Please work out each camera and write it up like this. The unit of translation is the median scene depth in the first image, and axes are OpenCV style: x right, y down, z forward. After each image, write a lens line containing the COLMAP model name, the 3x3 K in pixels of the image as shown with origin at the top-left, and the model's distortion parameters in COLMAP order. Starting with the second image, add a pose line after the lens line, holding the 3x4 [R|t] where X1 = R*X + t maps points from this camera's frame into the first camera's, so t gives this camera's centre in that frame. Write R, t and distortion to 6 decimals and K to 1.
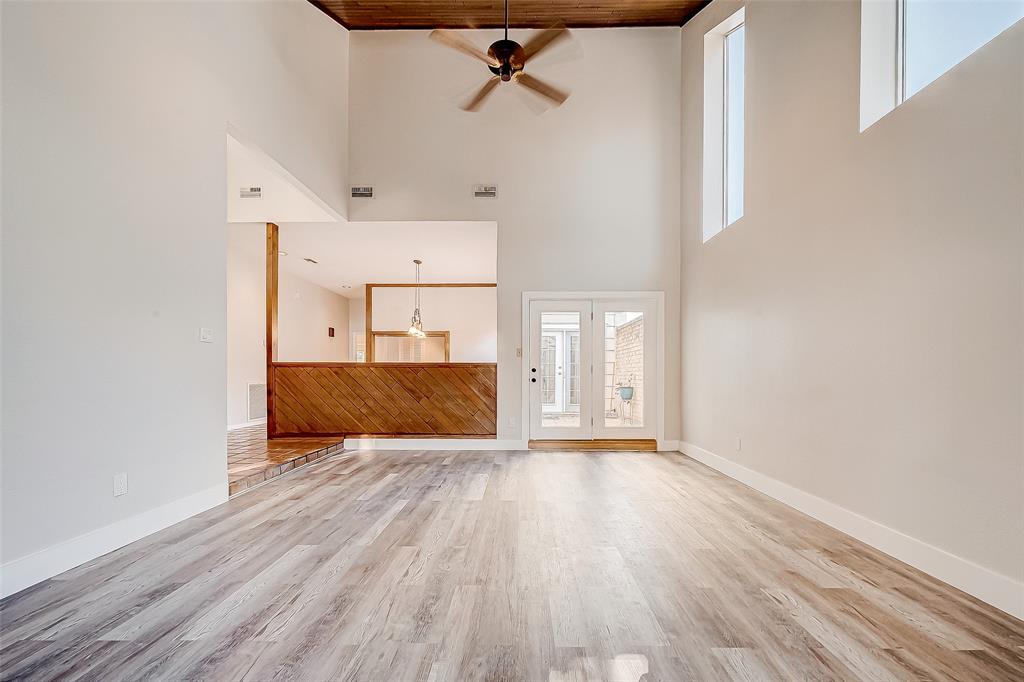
lens RADIAL K [[410.4, 0, 517.6], [0, 410.4, 378.5], [0, 0, 1]] dist [-0.000315, -0.000078]
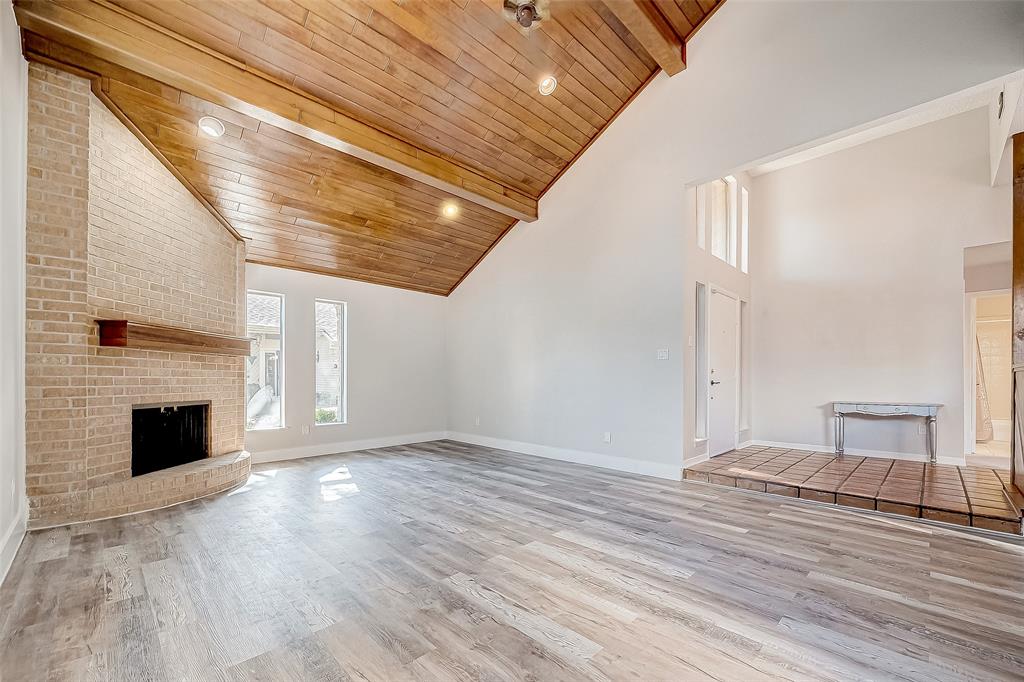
lens RADIAL K [[410.4, 0, 517.6], [0, 410.4, 378.5], [0, 0, 1]] dist [-0.000315, -0.000078]
pose [[-0.696408, -0.006570, -0.717616, 0.509094], [-0.010726, 0.999942, 0.001255, -0.010363], [0.717566, 0.008571, -0.696438, 1.426877]]
